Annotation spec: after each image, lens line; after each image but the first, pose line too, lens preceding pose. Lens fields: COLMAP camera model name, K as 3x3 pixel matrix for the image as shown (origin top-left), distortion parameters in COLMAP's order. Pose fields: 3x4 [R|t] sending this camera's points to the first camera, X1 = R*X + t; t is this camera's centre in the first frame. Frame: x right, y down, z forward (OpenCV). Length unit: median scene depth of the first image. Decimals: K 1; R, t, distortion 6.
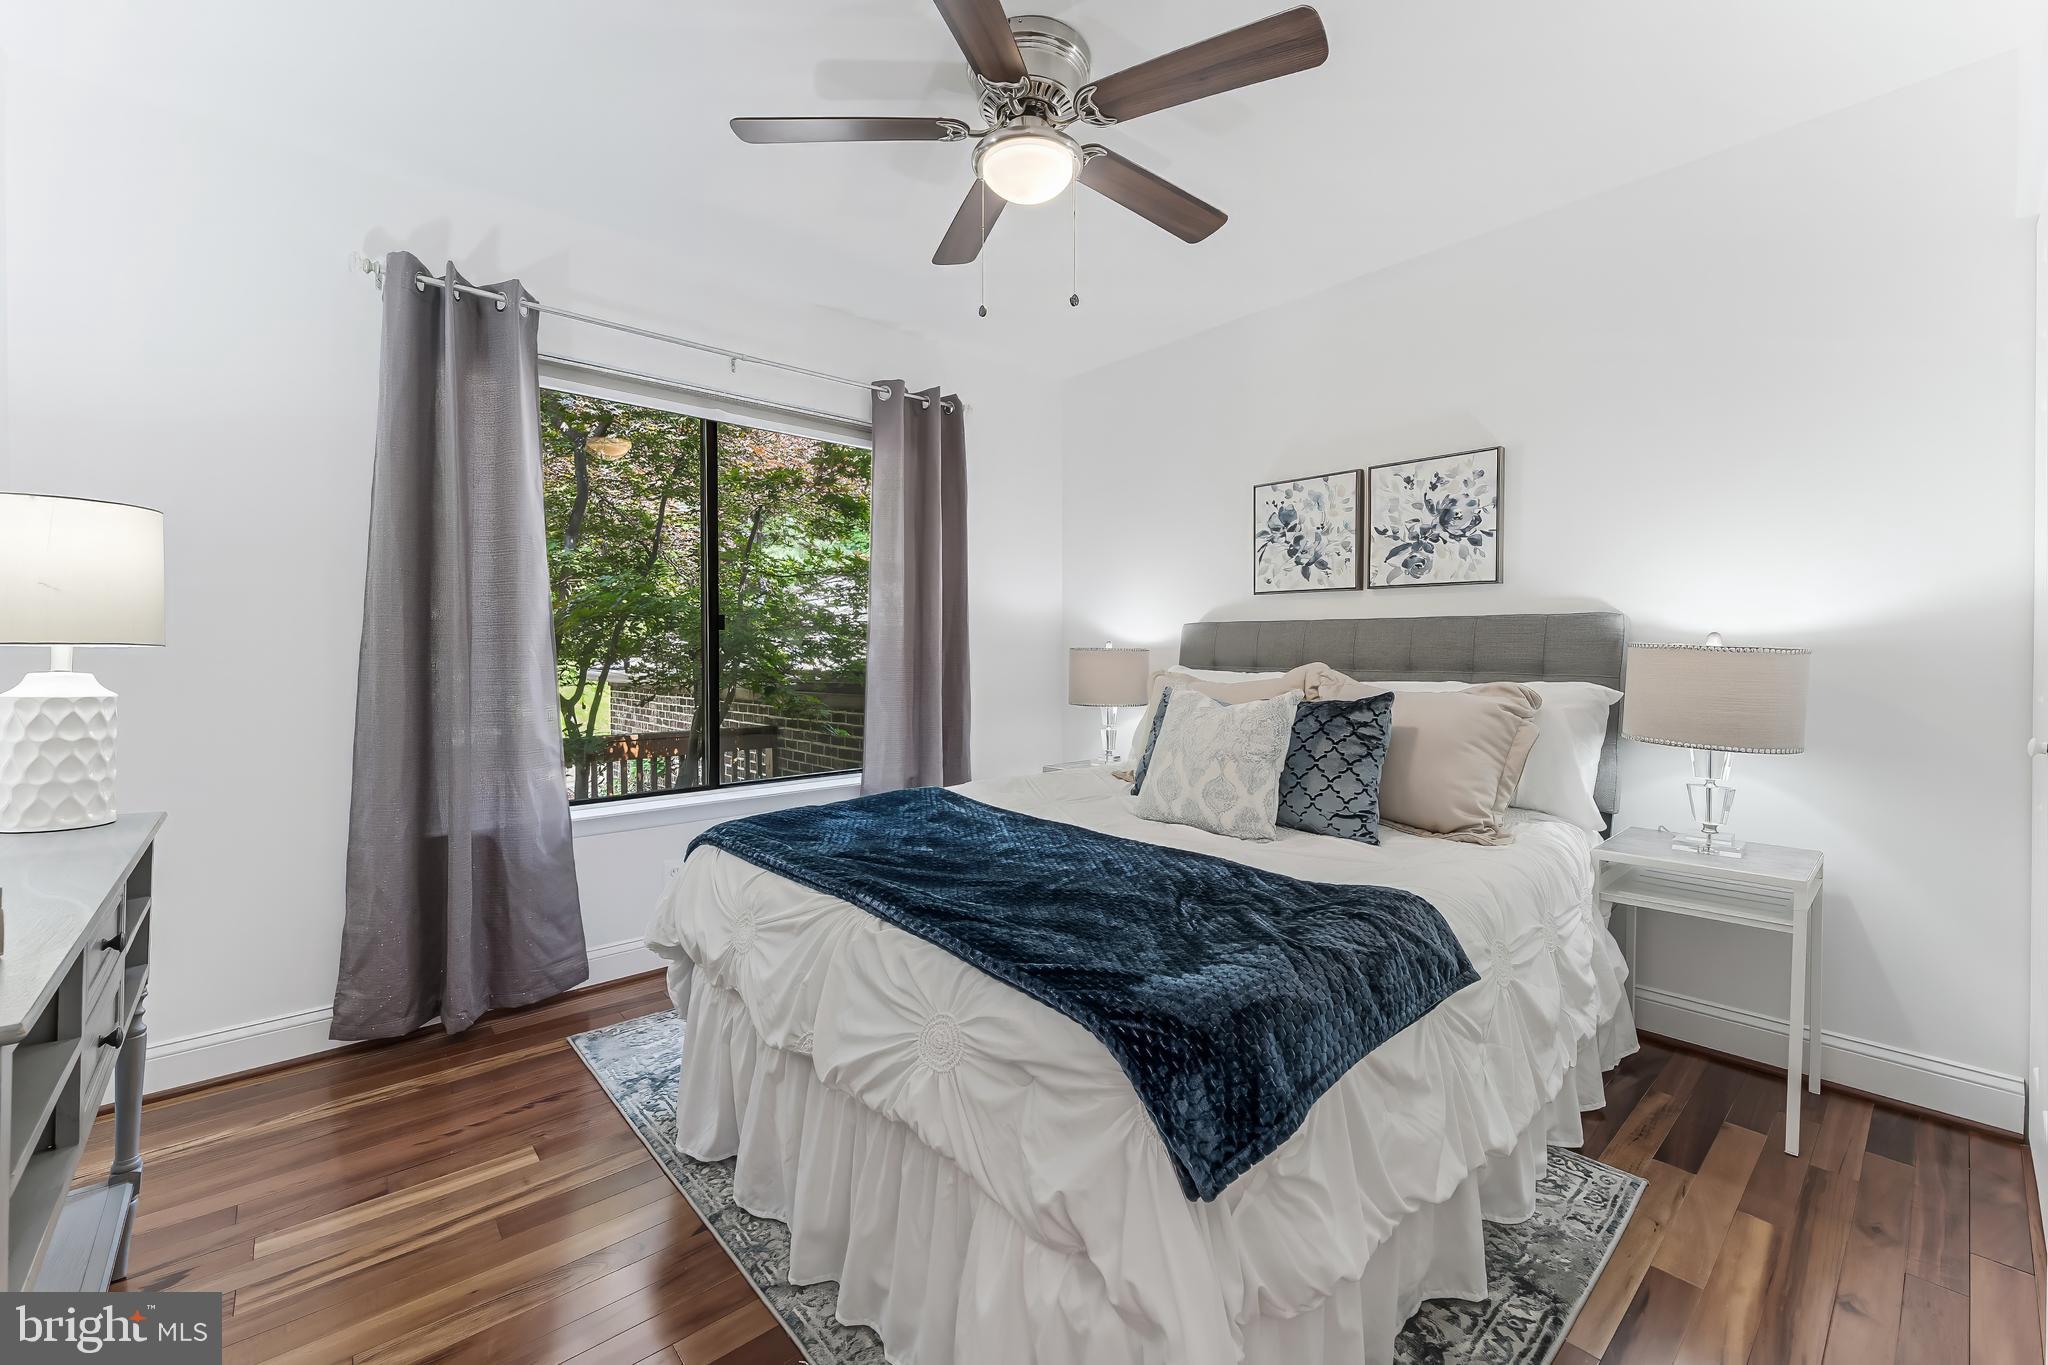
lens RADIAL K [[834.4, 0, 1021.6], [0, 834.4, 650.5], [0, 0, 1]] dist [0.002177, 0.000237]
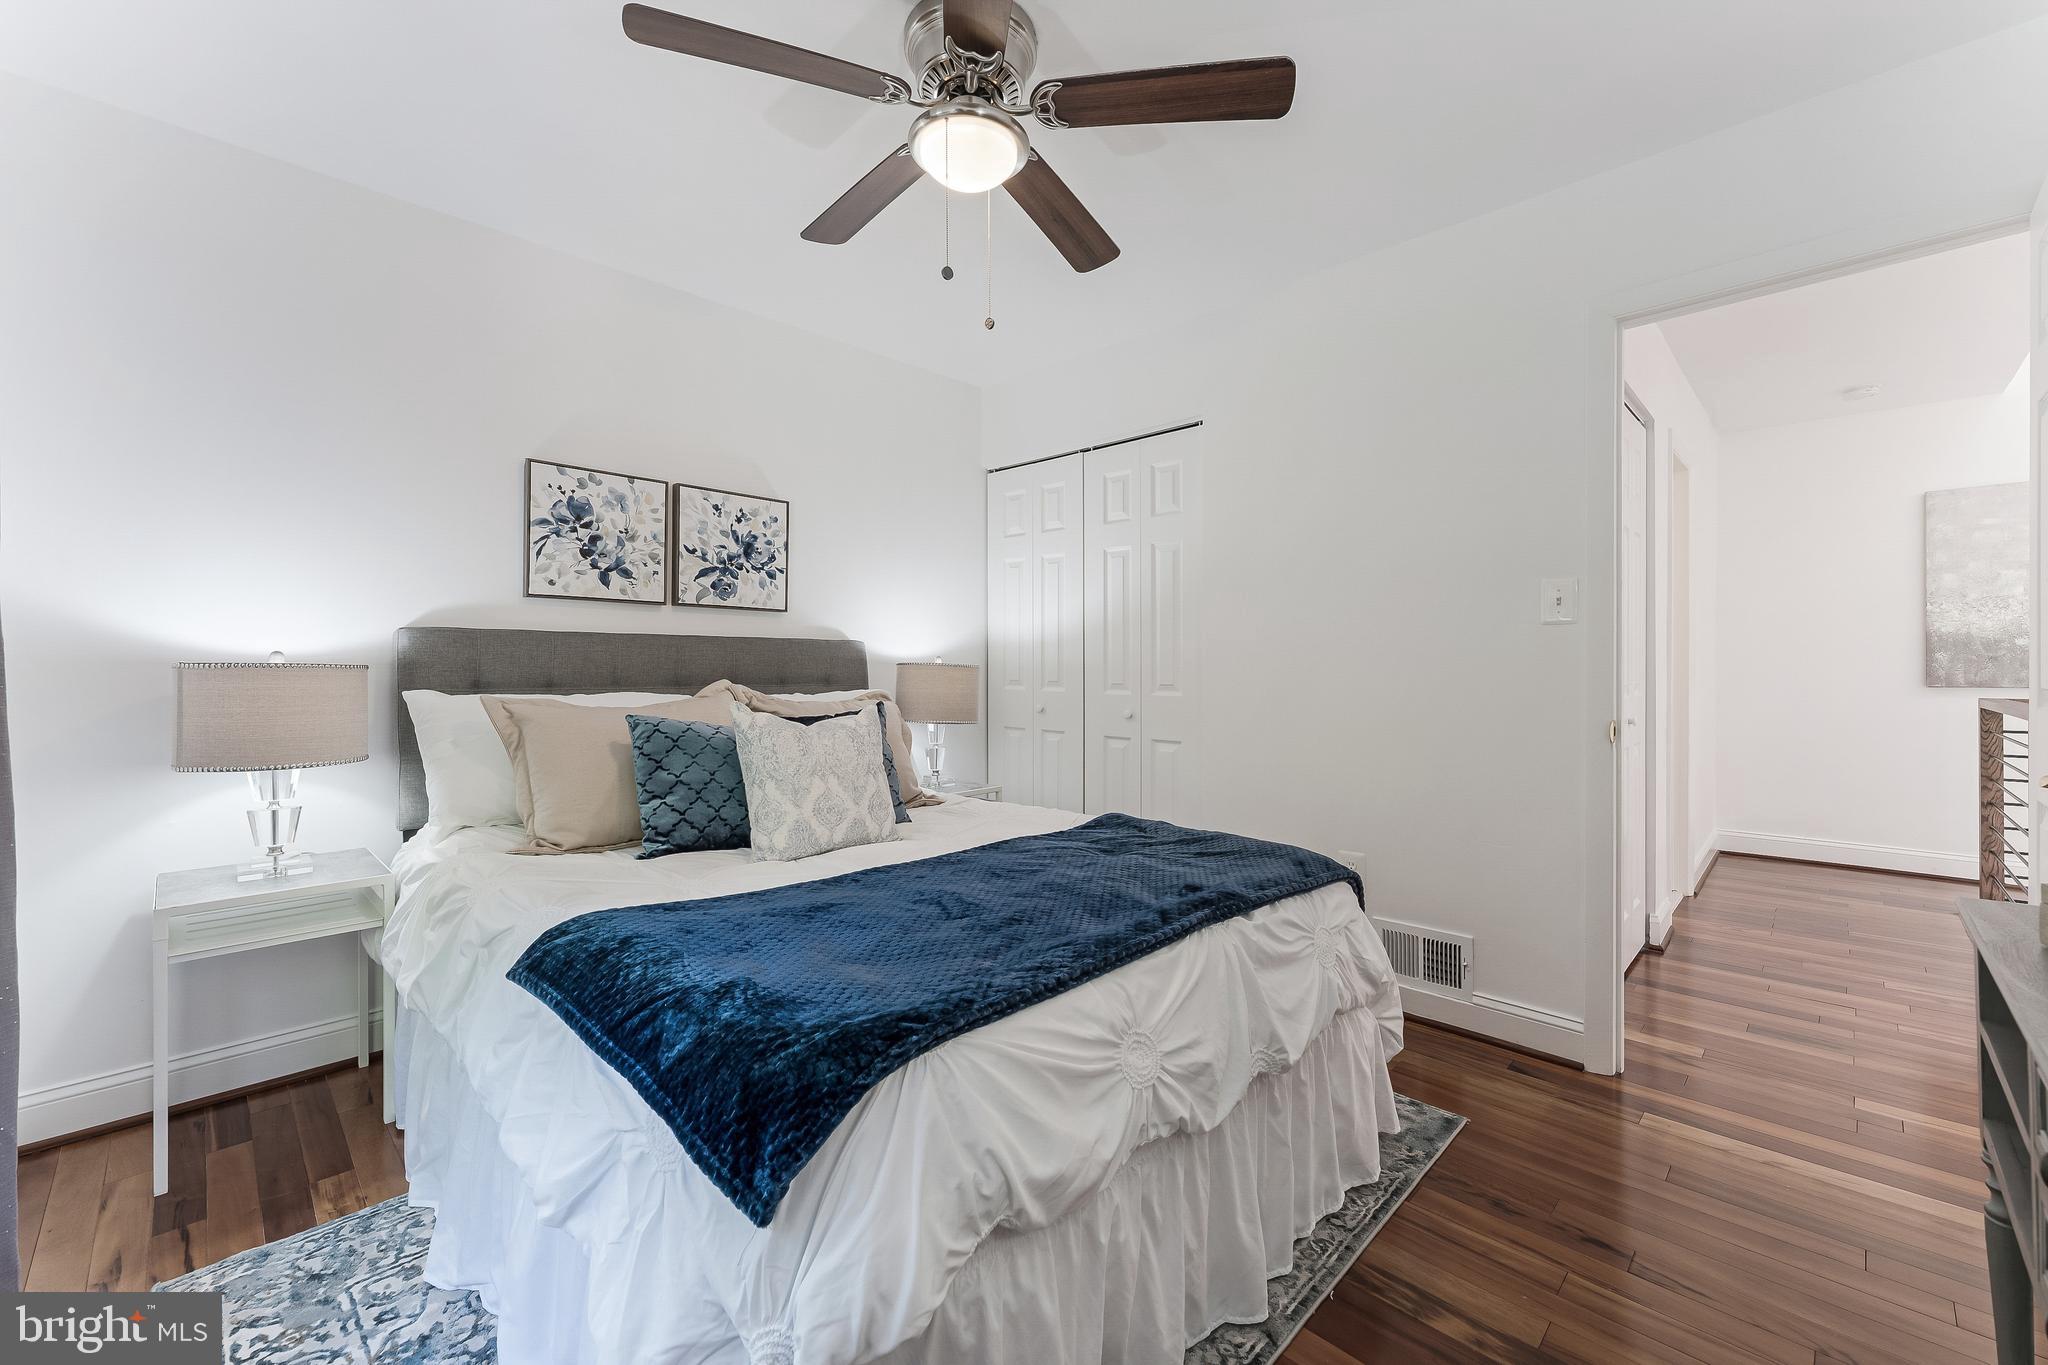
lens RADIAL K [[816.6, 0, 1019.9], [0, 816.6, 702.1], [0, 0, 1]] dist [-0.000534, -0.000048]
pose [[-0.056775, -0.040115, 0.997581, -0.598609], [0.002210, 0.999185, 0.040305, 0.004075], [-0.998385, 0.004493, -0.056640, 0.654252]]
